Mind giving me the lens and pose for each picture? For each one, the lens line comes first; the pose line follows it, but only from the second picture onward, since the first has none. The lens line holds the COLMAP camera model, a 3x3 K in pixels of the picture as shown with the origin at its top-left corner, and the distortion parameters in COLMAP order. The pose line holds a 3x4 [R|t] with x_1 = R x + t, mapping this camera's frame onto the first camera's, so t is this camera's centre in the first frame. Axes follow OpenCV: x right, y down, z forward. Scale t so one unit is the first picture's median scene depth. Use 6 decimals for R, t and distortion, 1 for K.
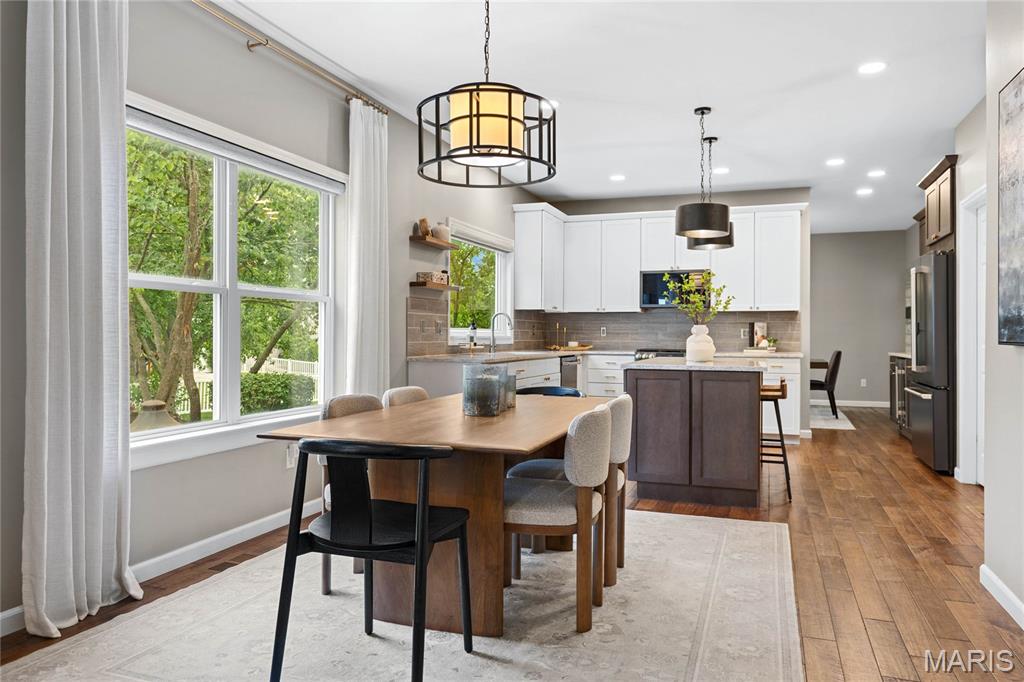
lens RADIAL K [[701.2, 0, 522.4], [0, 701.2, 333.3], [0, 0, 1]] dist [0.008699, 0.006692]
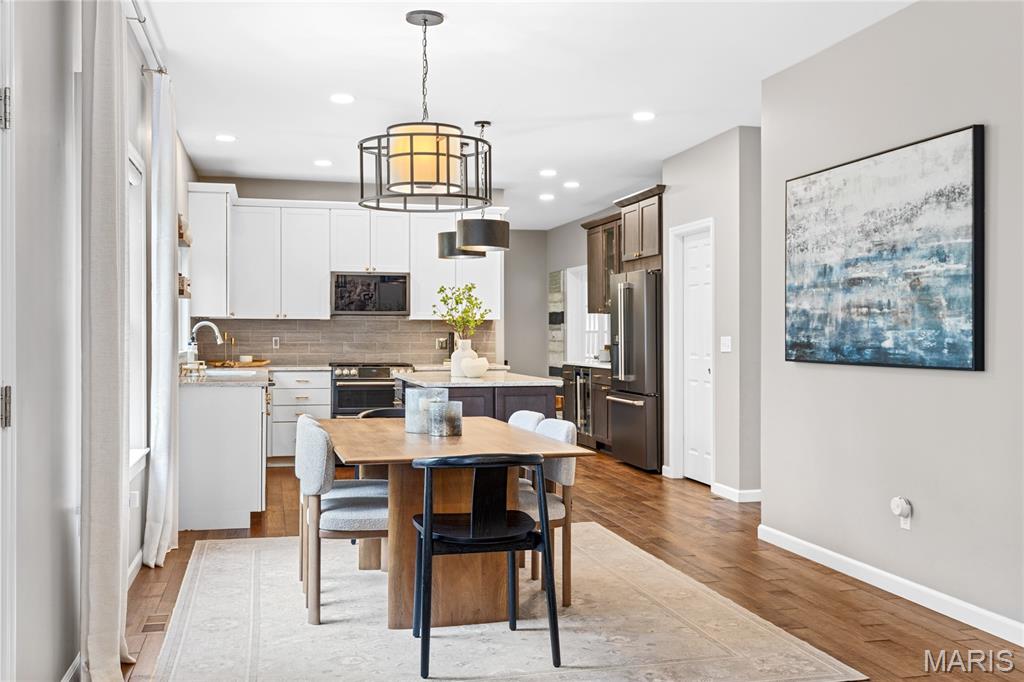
lens RADIAL K [[994.5, 0, 522.1], [0, 994.5, 336.6], [0, 0, 1]] dist [0.017938, 0.000000]
pose [[0.830108, -0.005774, 0.557572, -0.326172], [0.002754, 0.999977, 0.006254, -0.017655], [-0.557595, -0.003656, 0.830105, -0.132214]]
